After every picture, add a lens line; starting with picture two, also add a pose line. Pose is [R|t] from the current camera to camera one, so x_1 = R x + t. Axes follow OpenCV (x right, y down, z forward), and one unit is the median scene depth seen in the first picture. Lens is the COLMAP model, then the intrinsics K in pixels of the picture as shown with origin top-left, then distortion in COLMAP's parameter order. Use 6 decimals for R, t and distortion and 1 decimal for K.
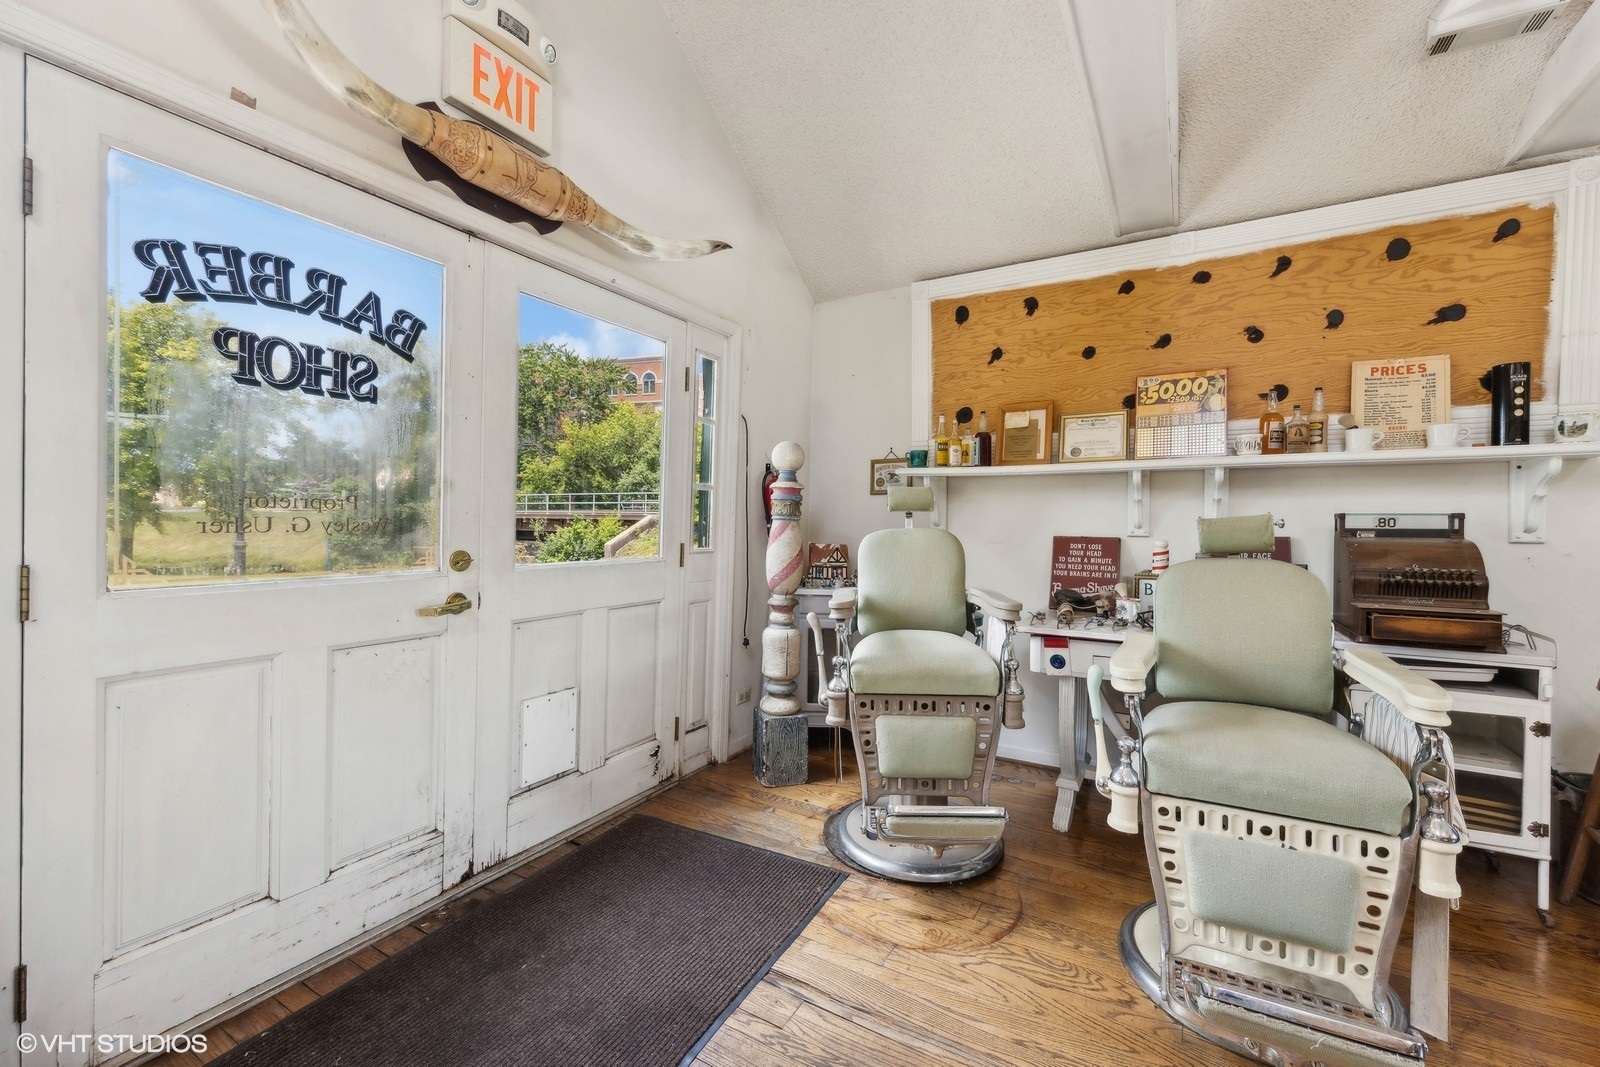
lens RADIAL K [[653.4, 0, 801.2], [0, 653.4, 523.5], [0, 0, 1]] dist [0.002793, -0.000217]
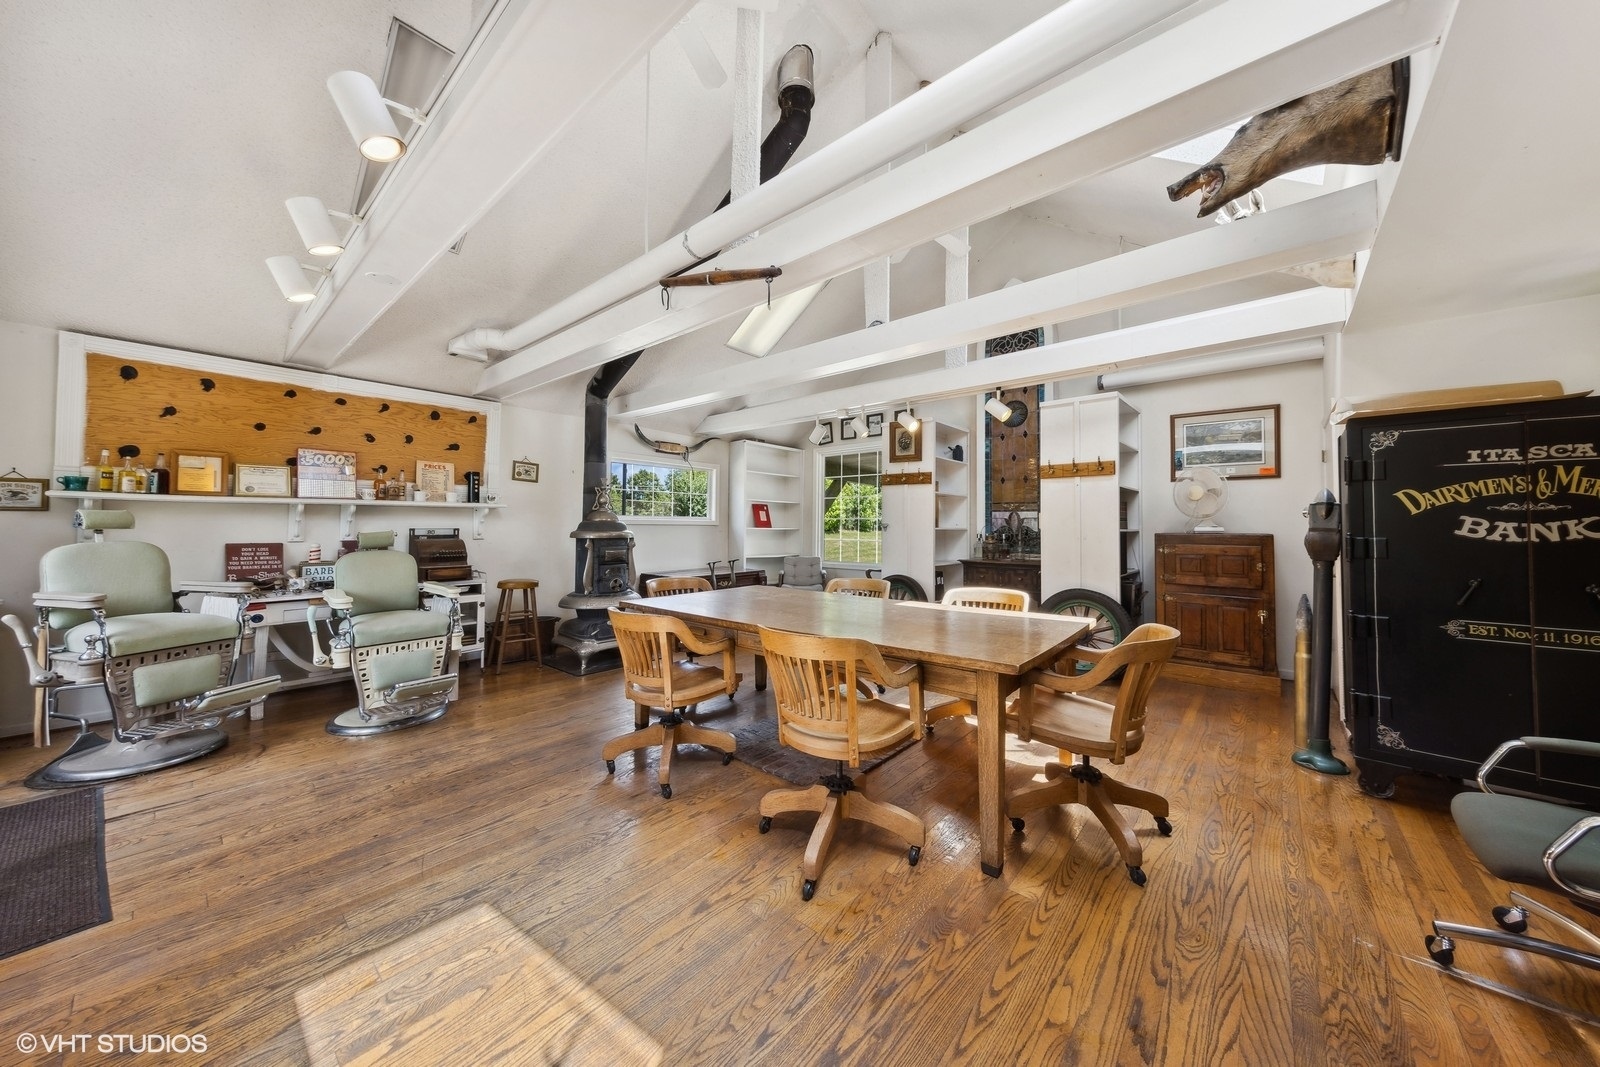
lens RADIAL K [[514.7, 0, 803.0], [0, 514.7, 521.1], [0, 0, 1]] dist [0.001331, 0.000003]
pose [[0.171223, 0.004094, 0.985224, -0.648982], [0.000816, 0.999990, -0.004298, -0.030496], [-0.985232, 0.001540, 0.171218, -0.586500]]
